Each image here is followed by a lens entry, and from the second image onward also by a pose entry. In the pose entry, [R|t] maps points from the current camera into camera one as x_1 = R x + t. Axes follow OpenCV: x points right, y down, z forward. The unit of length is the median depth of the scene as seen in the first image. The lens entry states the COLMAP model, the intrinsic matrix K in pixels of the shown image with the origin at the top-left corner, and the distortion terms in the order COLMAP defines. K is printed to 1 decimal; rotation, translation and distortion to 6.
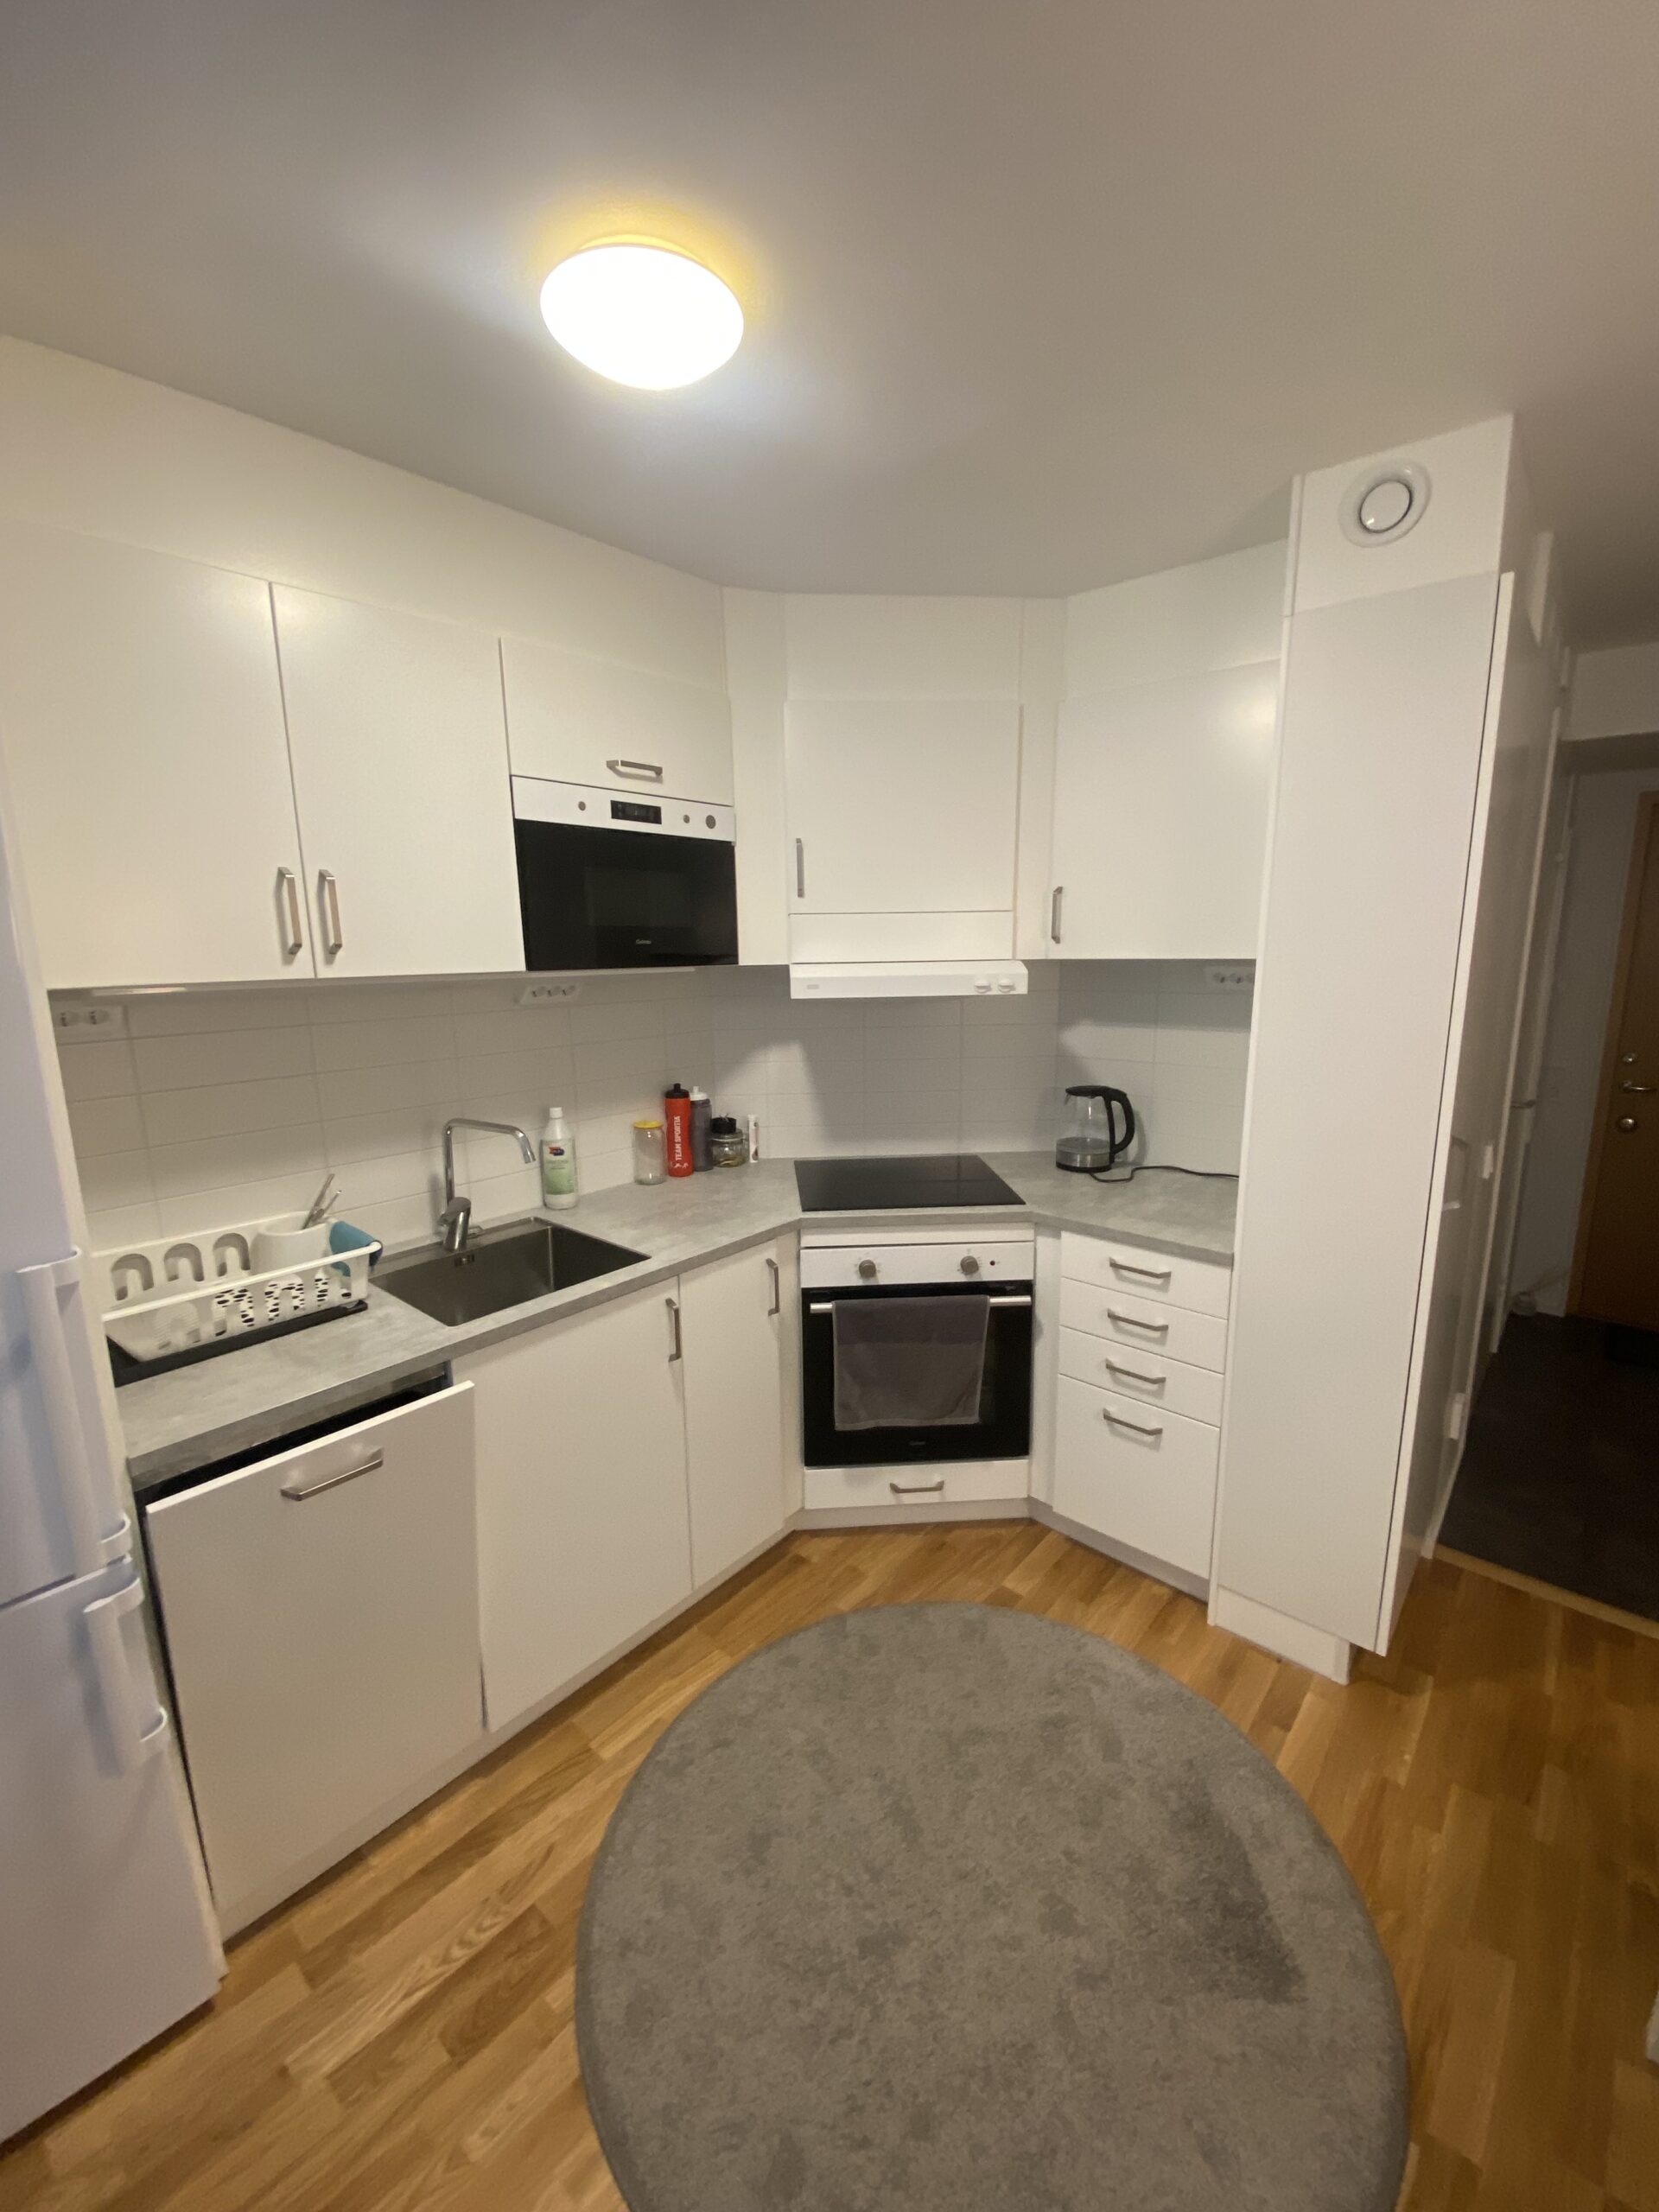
lens RADIAL K [[896.1, 0, 830.1], [0, 896.1, 1108.4], [0, 0, 1]] dist [0.027832, -0.022022]
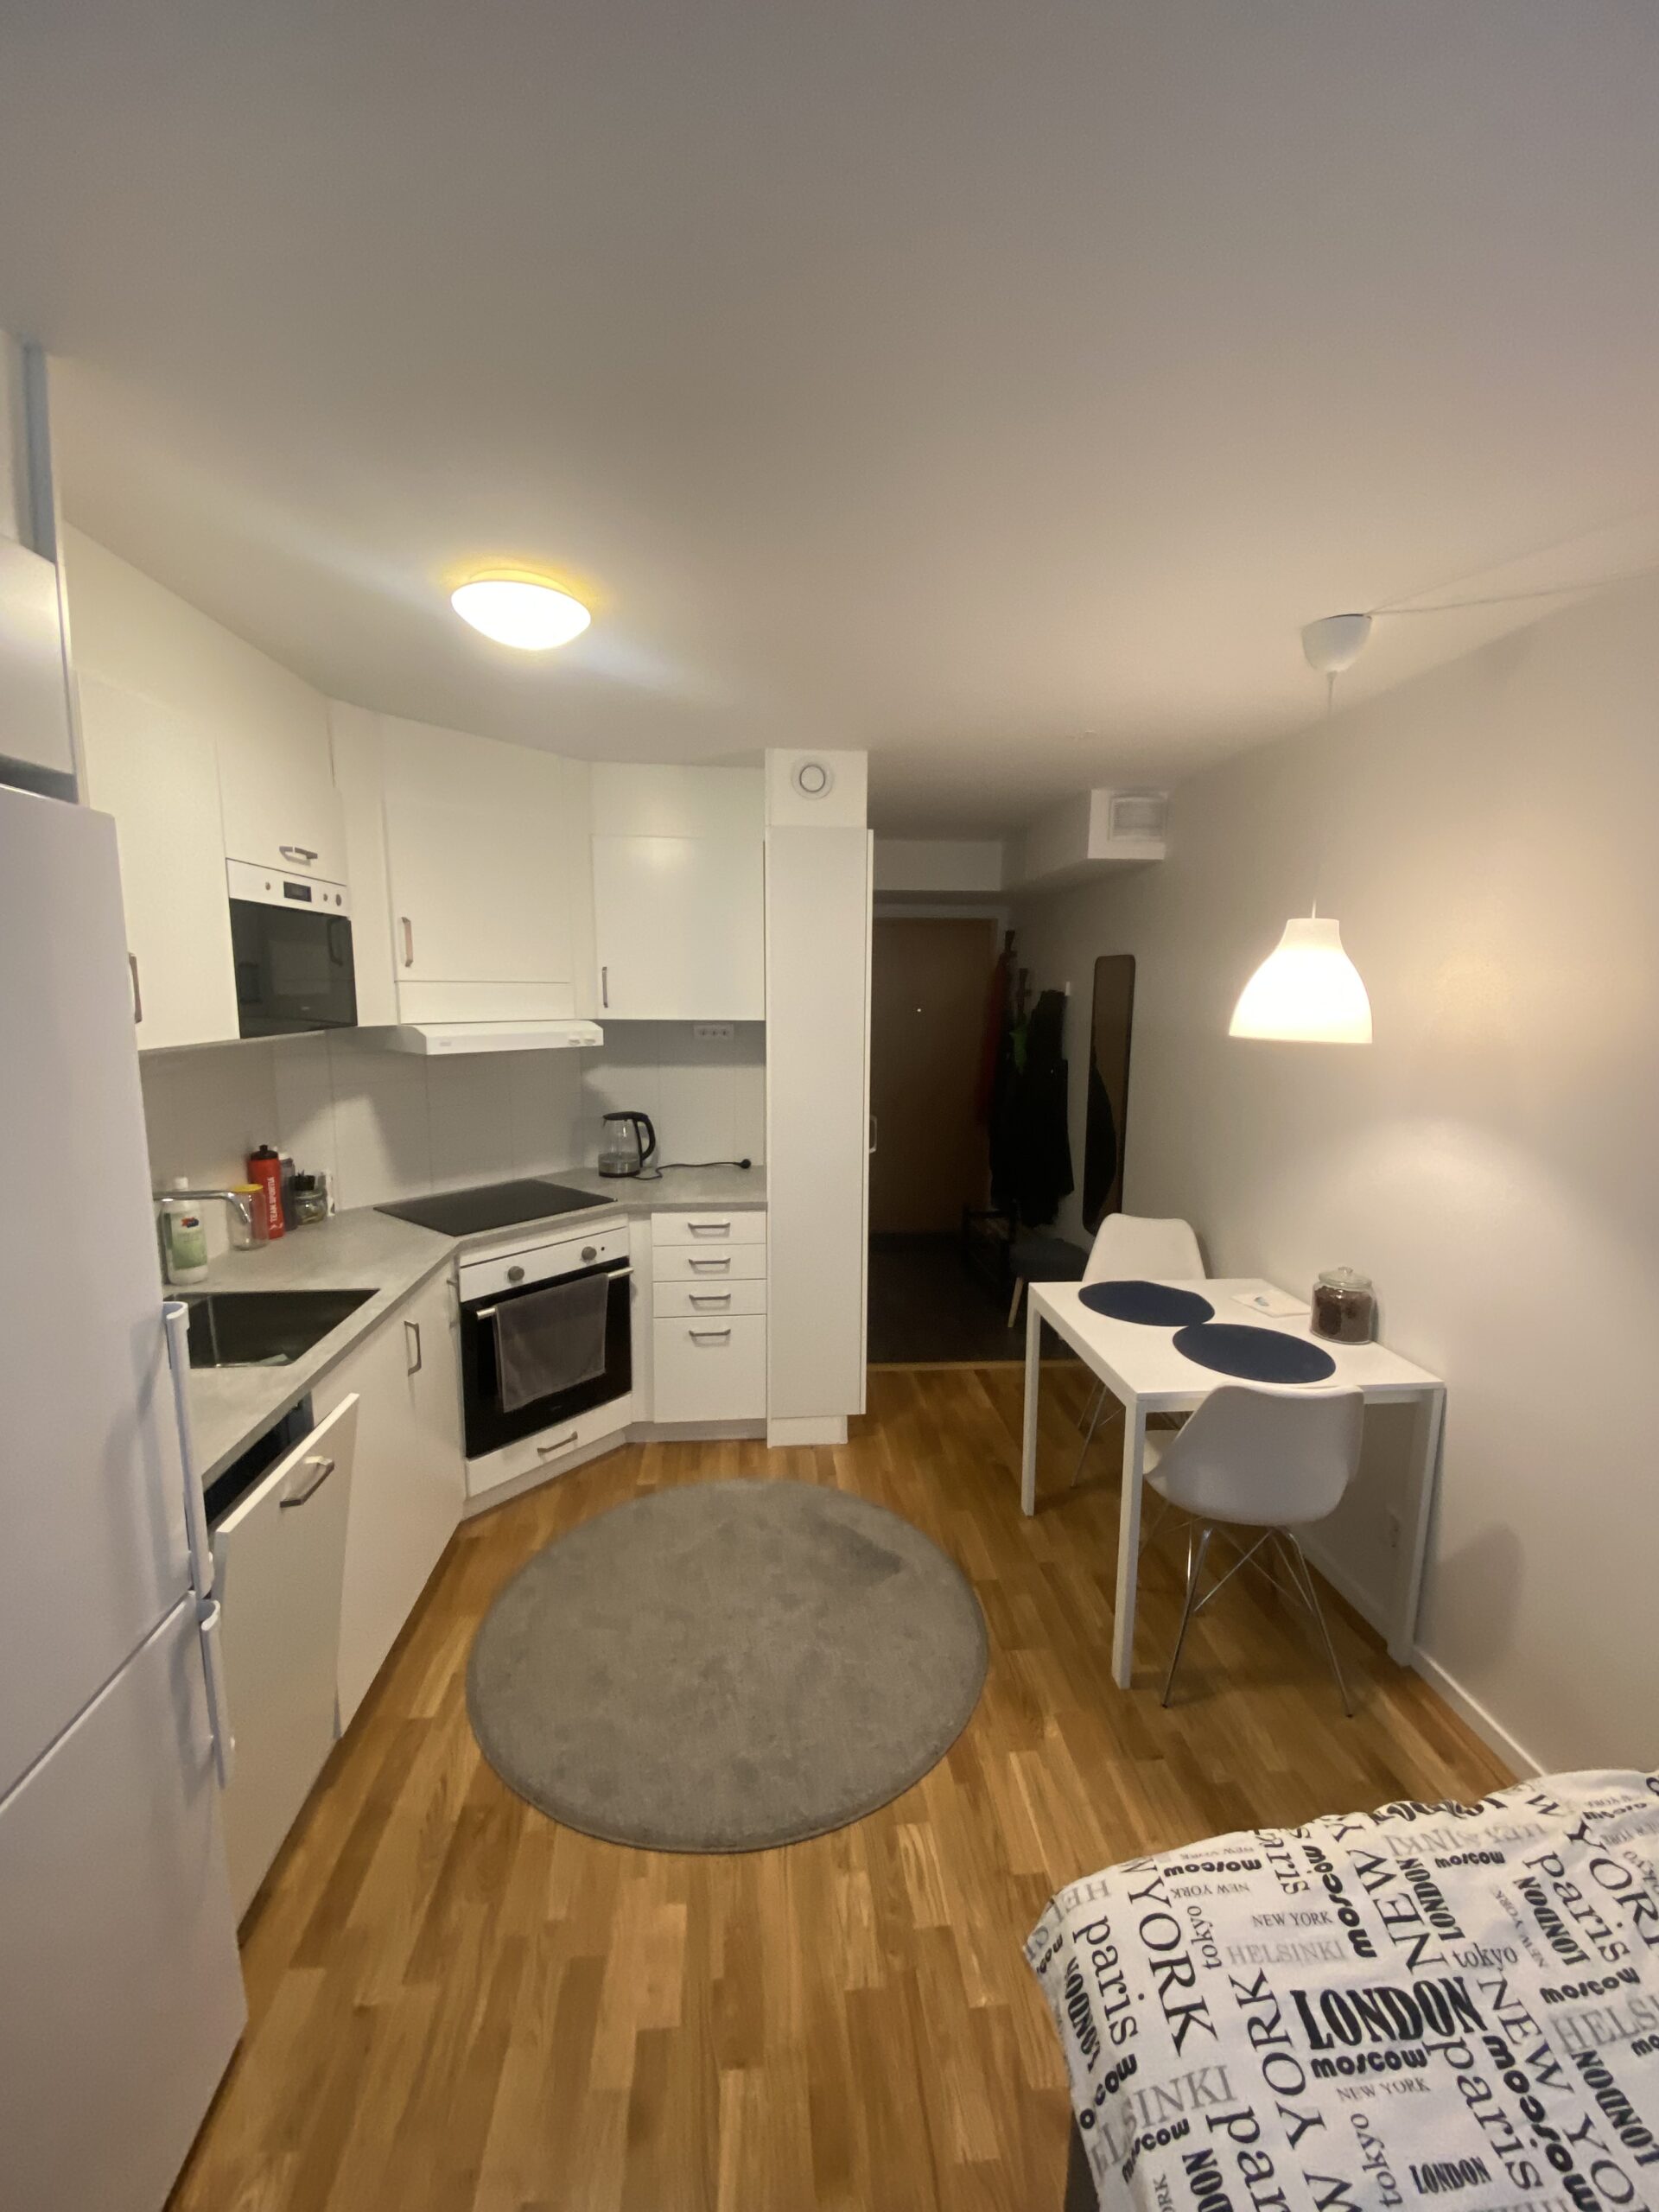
lens RADIAL K [[896.1, 0, 830.1], [0, 896.1, 1108.4], [0, 0, 1]] dist [0.027832, -0.022022]
pose [[0.694748, -0.082389, 0.714519, -0.516540], [0.117668, 0.993053, 0.000094, 0.006440], [-0.709563, 0.084010, 0.699616, -0.182167]]
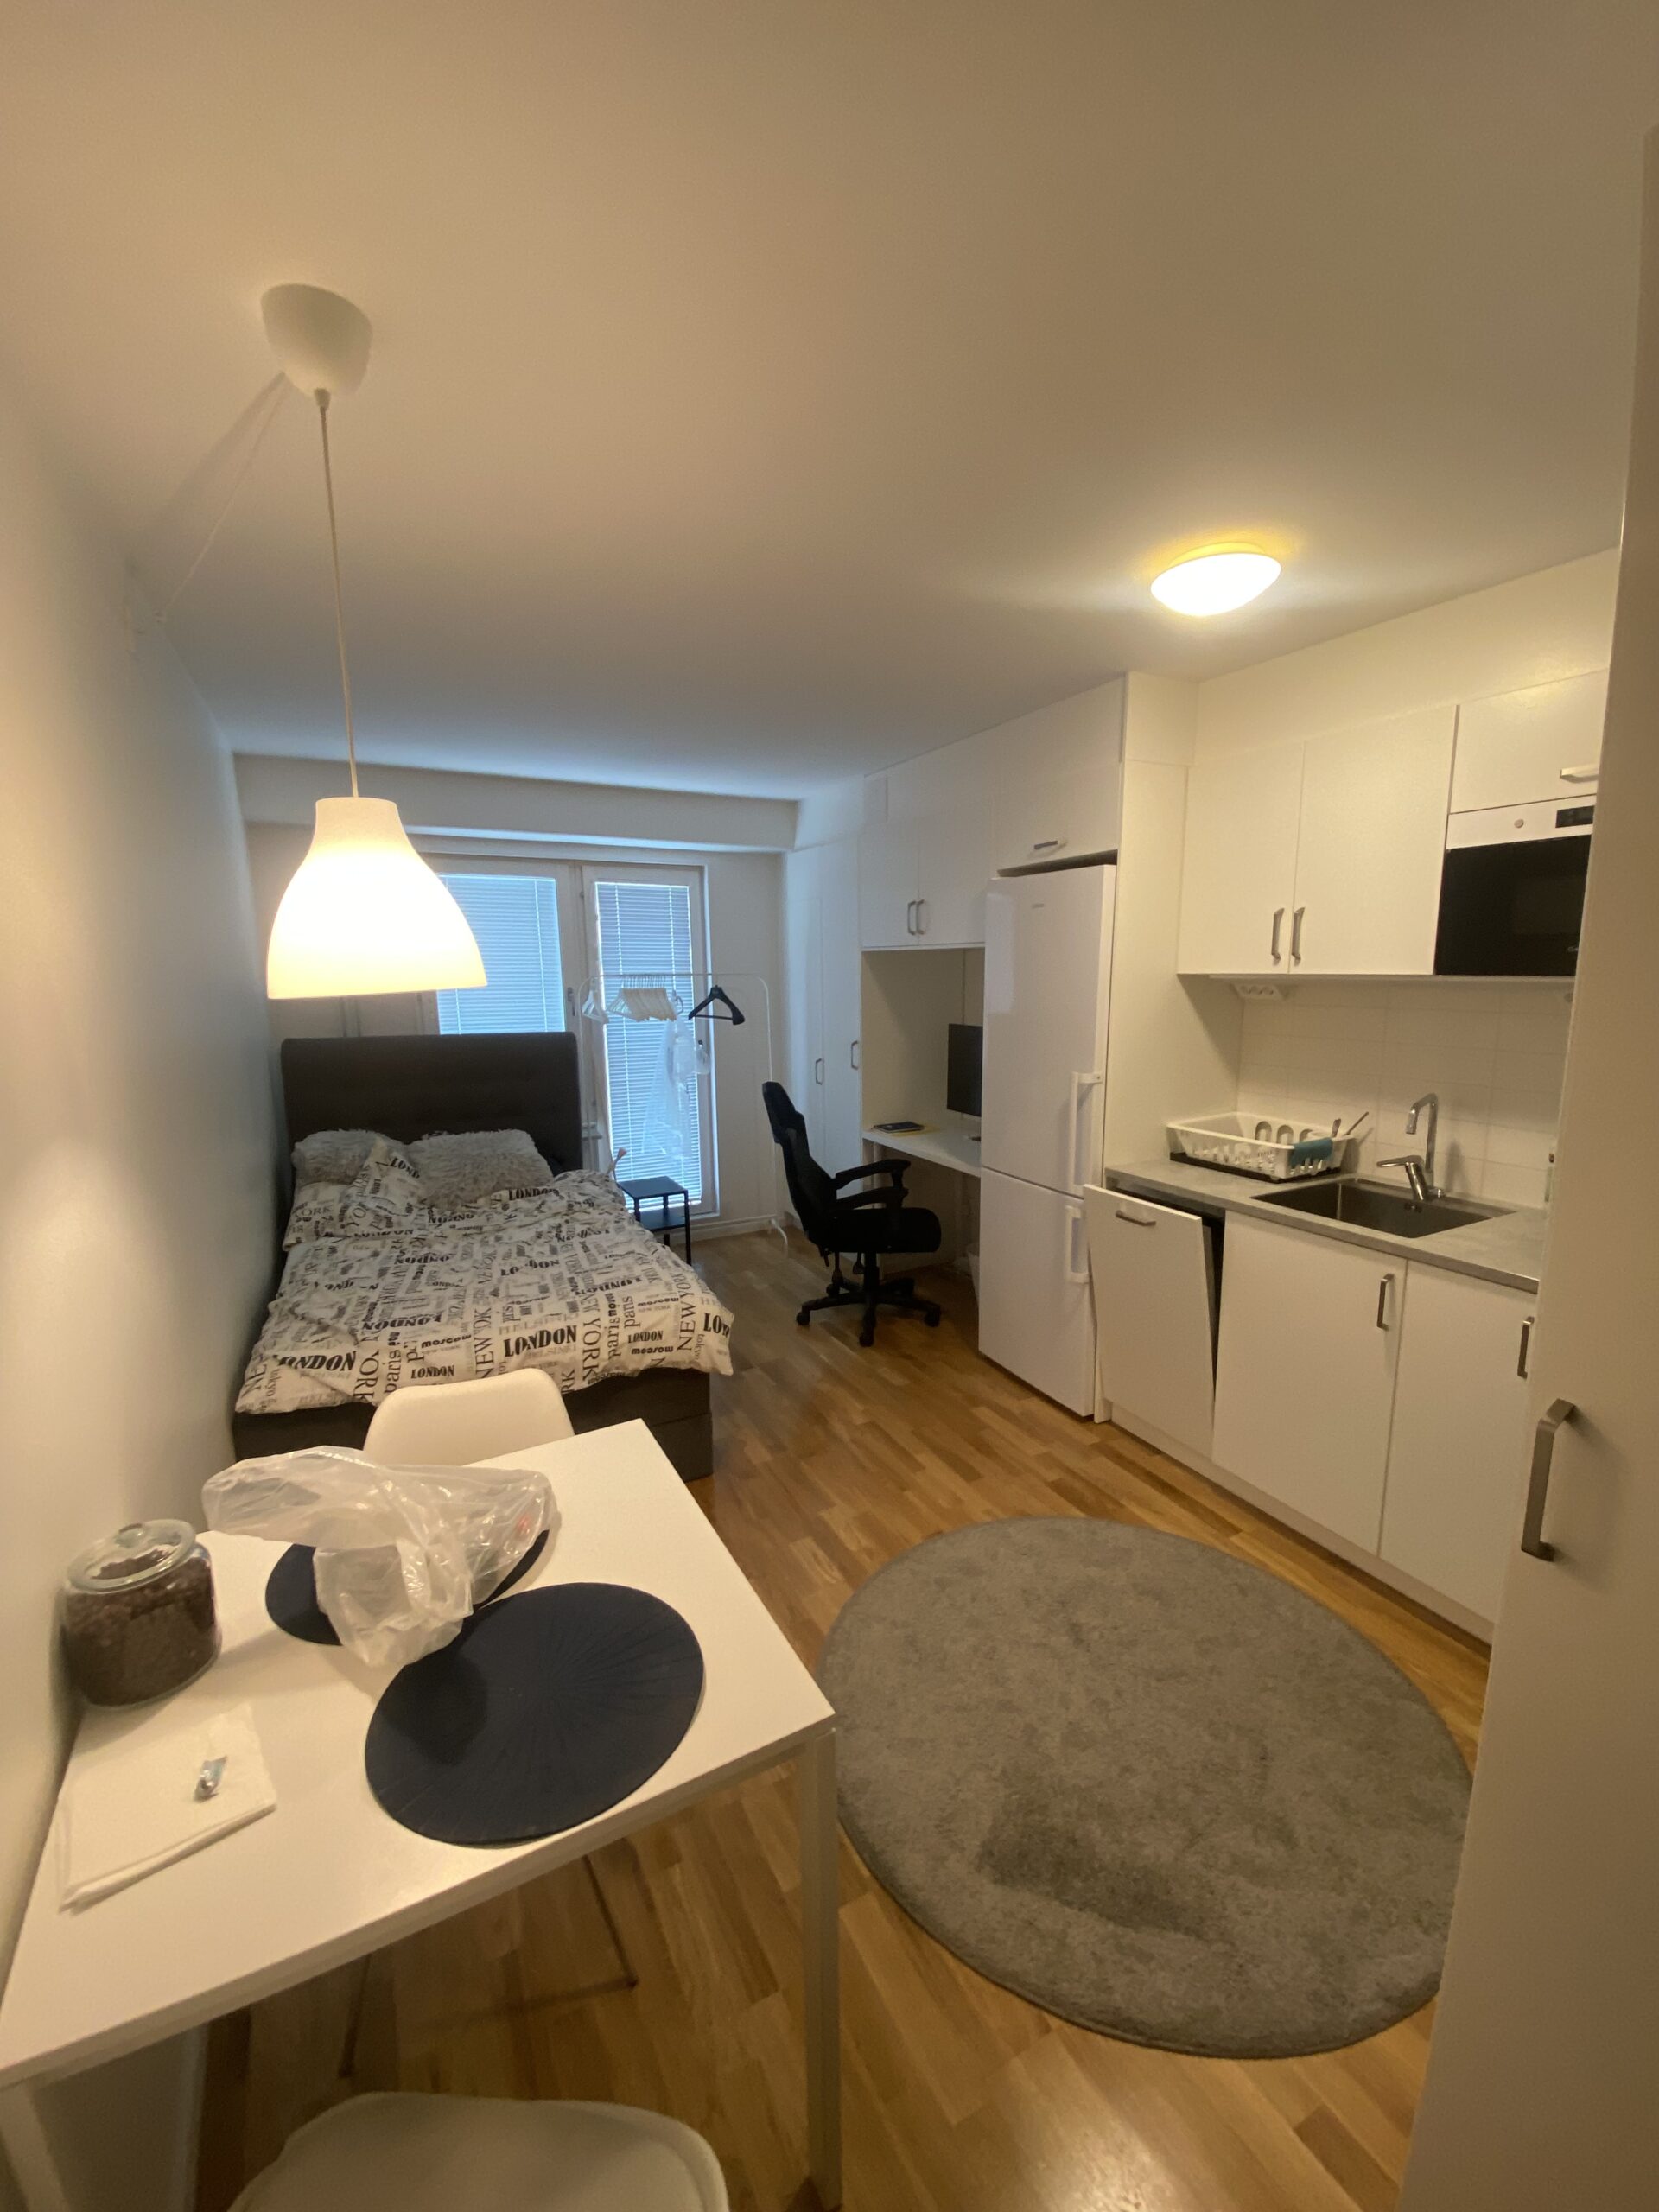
lens RADIAL K [[896.1, 0, 830.1], [0, 896.1, 1108.4], [0, 0, 1]] dist [0.027832, -0.022022]
pose [[-0.364186, 0.173668, -0.914991, 0.886726], [-0.157974, 0.956704, 0.244462, -0.124210], [0.917830, 0.233575, -0.320983, 0.569188]]
